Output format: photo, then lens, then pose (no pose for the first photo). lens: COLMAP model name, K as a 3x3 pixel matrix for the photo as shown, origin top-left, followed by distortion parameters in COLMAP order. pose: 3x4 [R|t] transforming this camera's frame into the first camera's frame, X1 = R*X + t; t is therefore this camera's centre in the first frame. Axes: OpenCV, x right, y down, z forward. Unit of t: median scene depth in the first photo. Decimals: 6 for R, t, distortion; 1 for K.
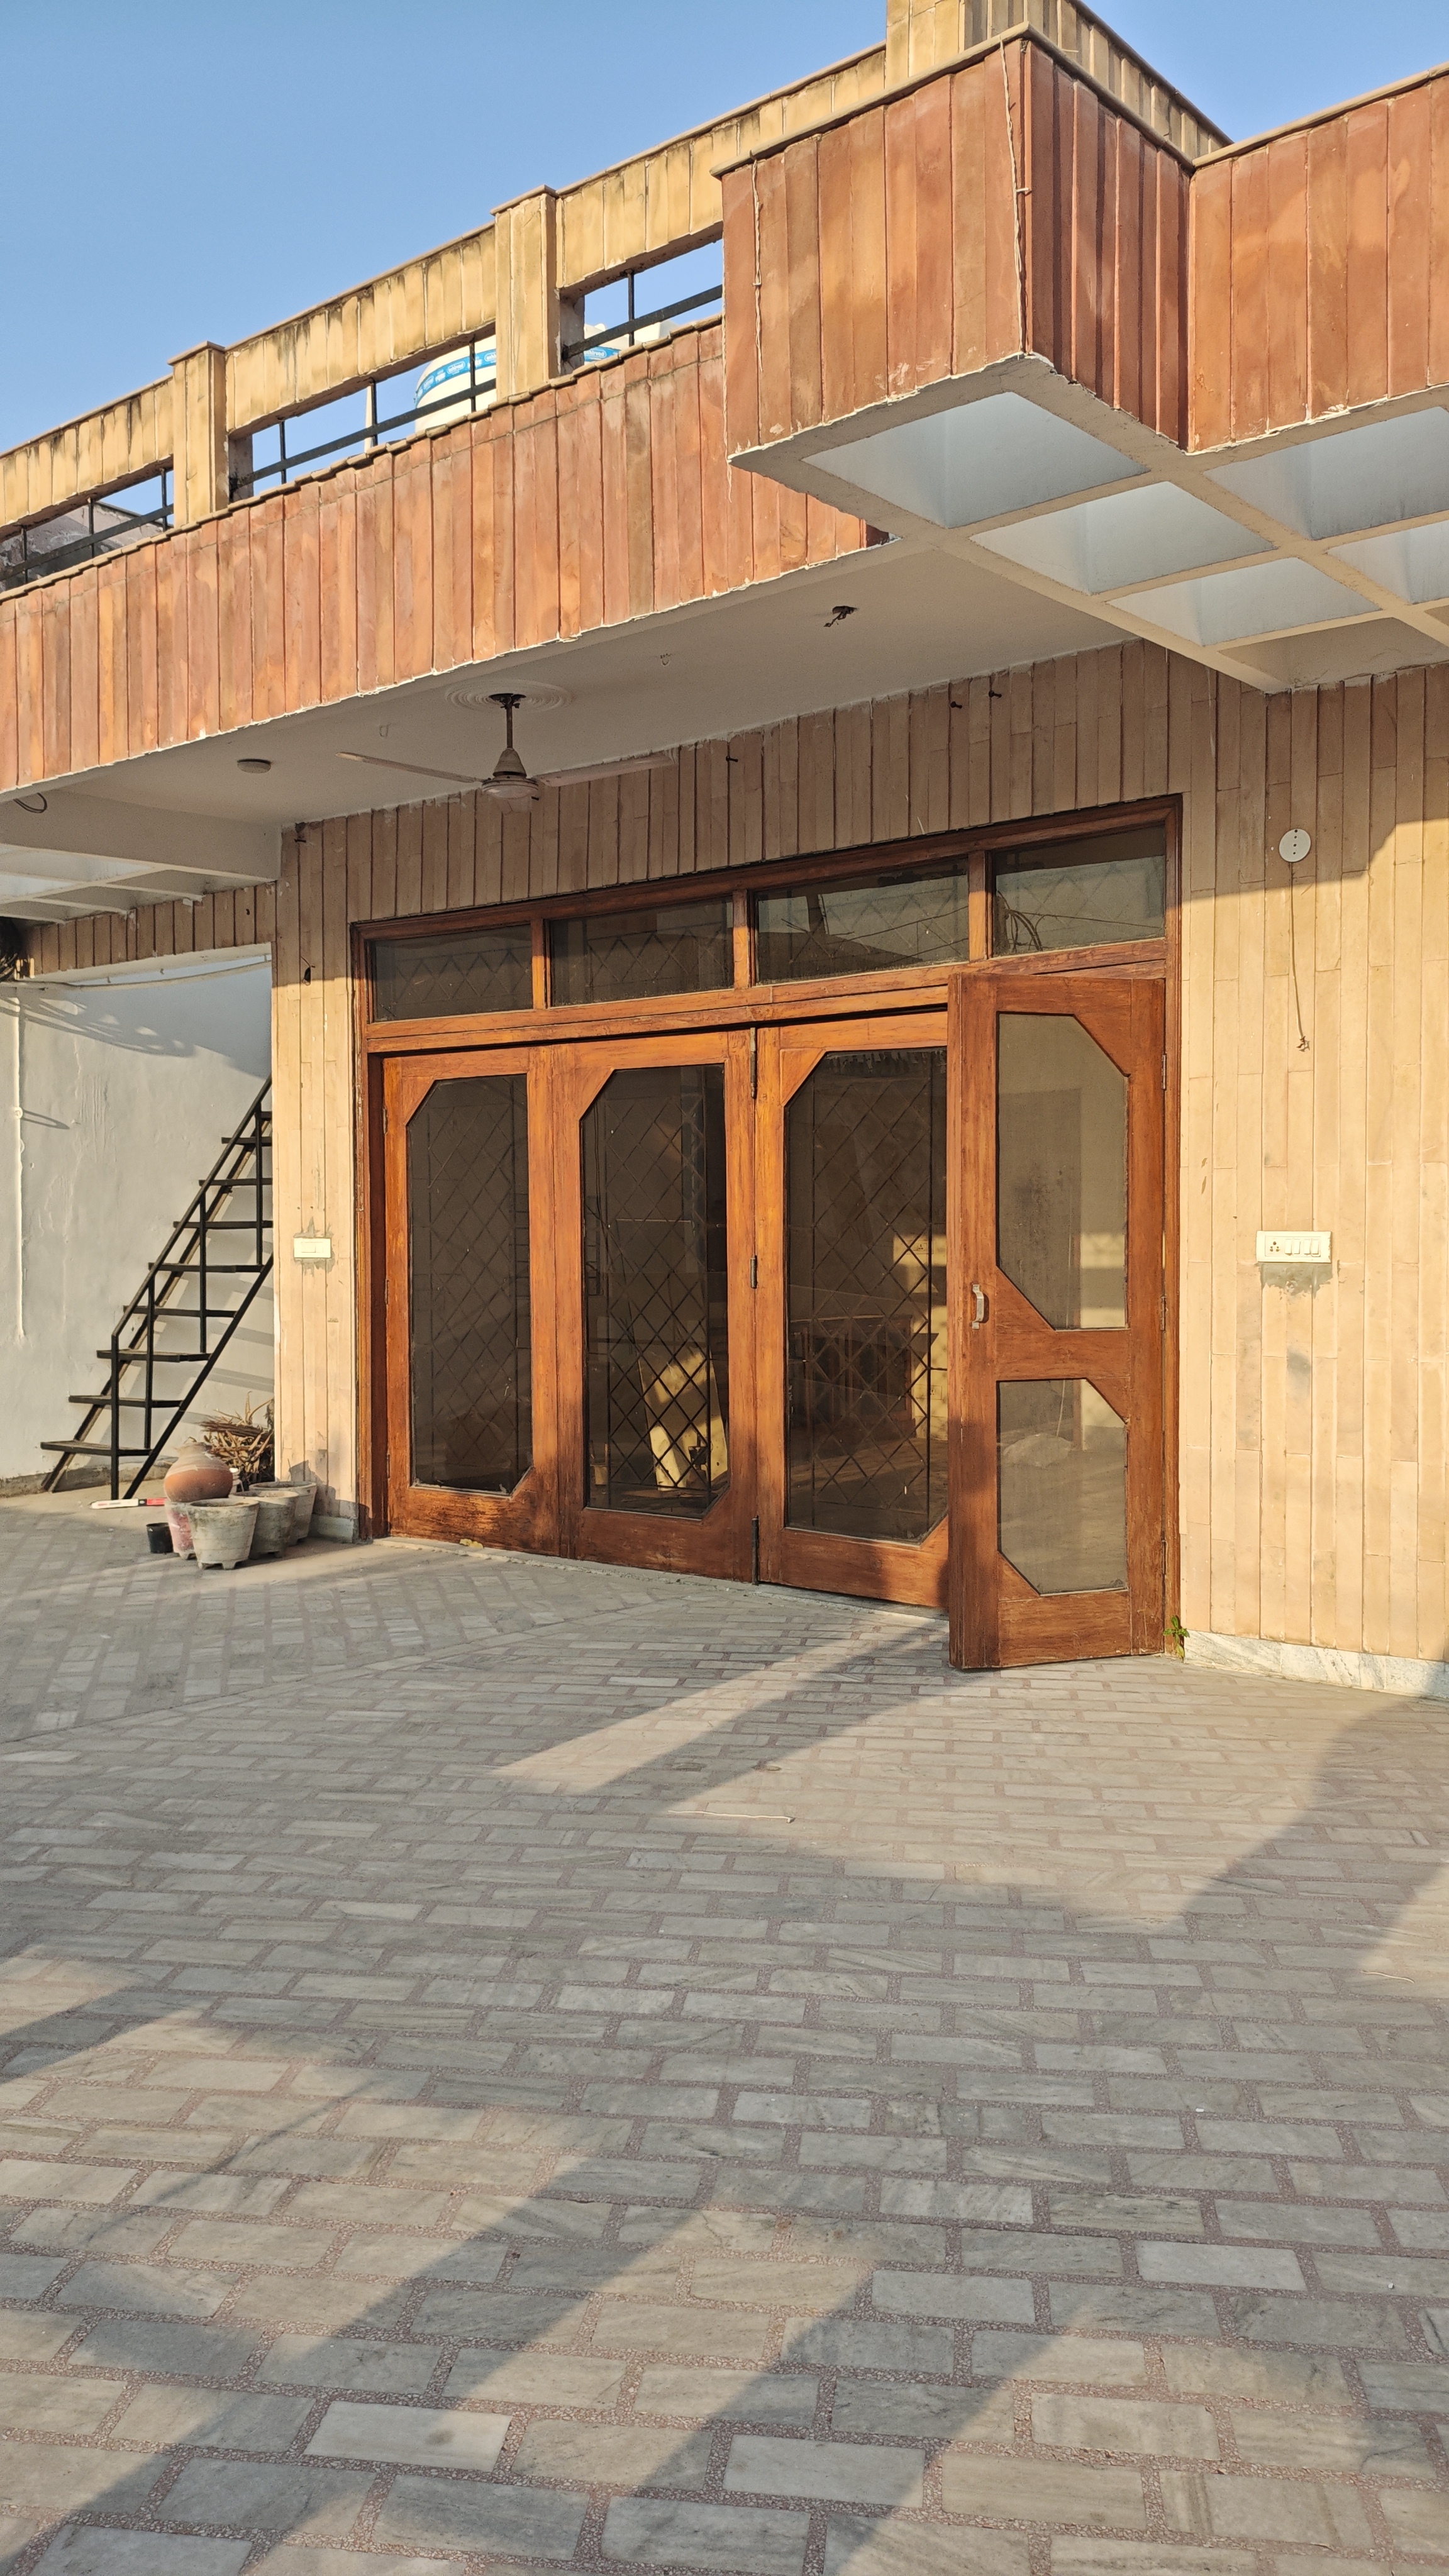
lens RADIAL K [[1975.9, 0, 736.7], [0, 1975.9, 1320.5], [0, 0, 1]] dist [0.072640, -0.225130]
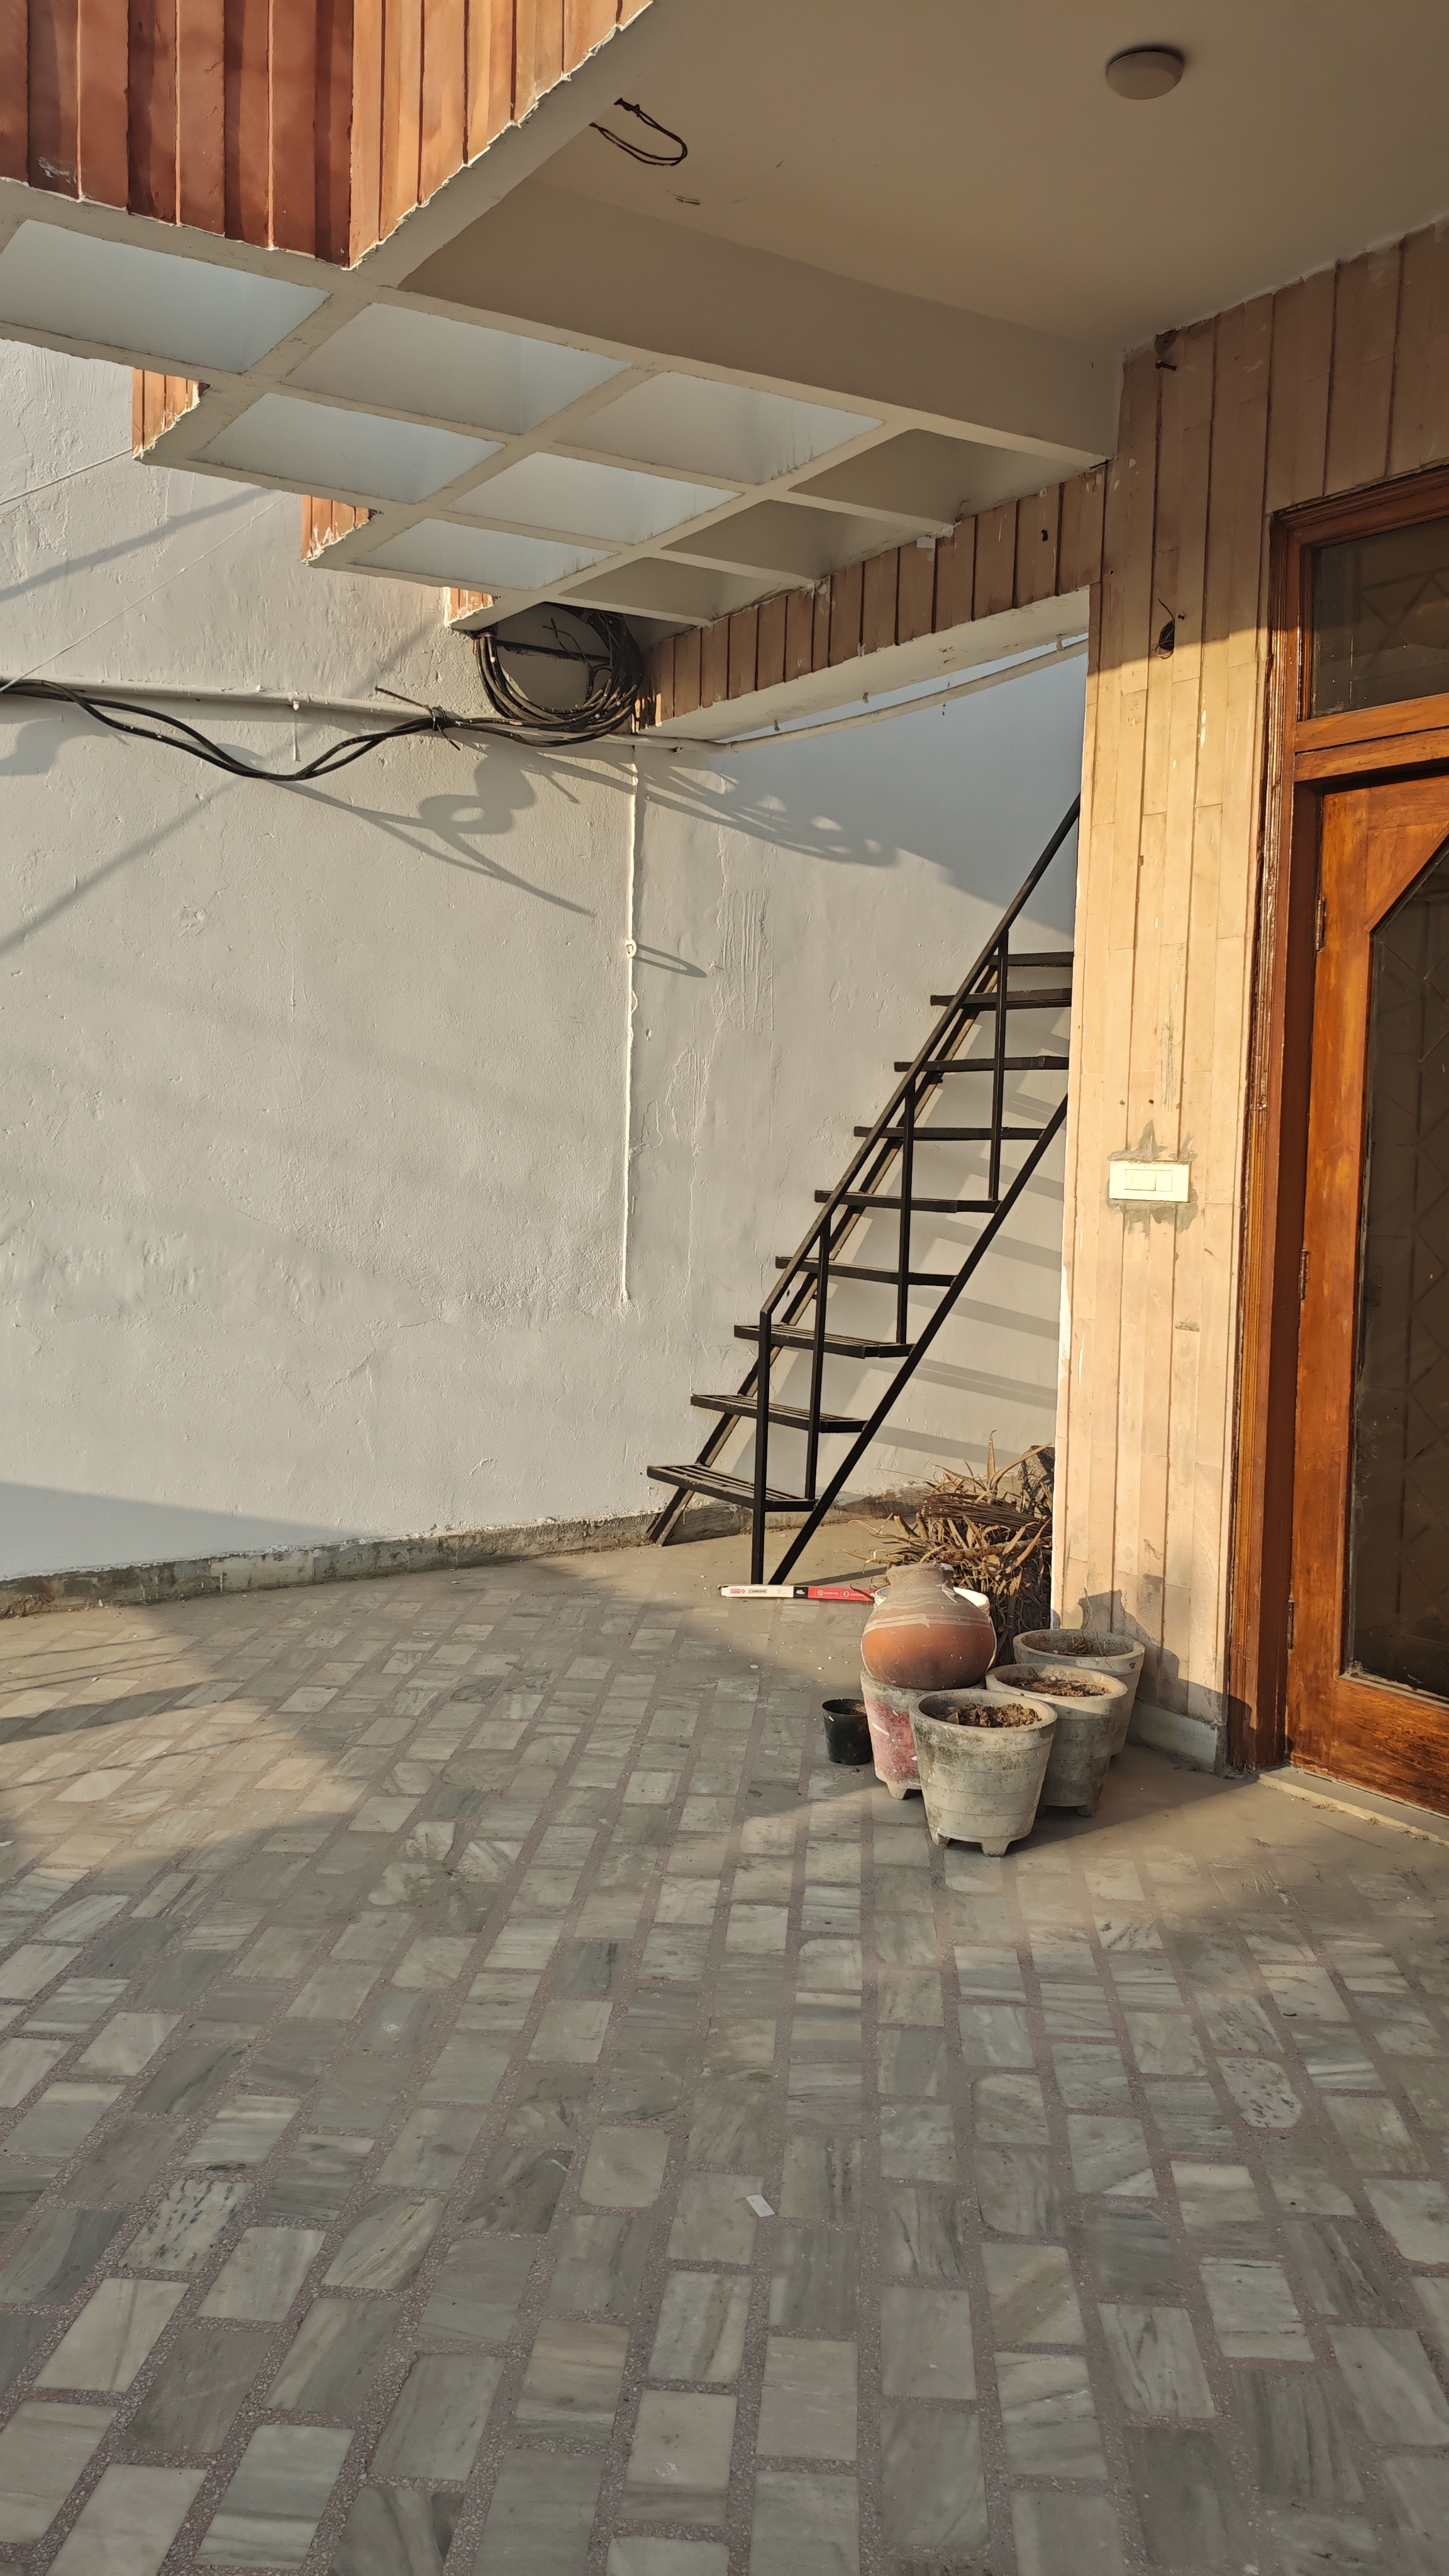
lens RADIAL K [[1975.9, 0, 736.7], [0, 1975.9, 1320.5], [0, 0, 1]] dist [0.072640, -0.225130]
pose [[0.953893, 0.047926, -0.296297, -0.160008], [-0.034750, 0.998165, 0.049581, -0.022066], [0.298130, -0.036998, 0.953808, 0.472293]]
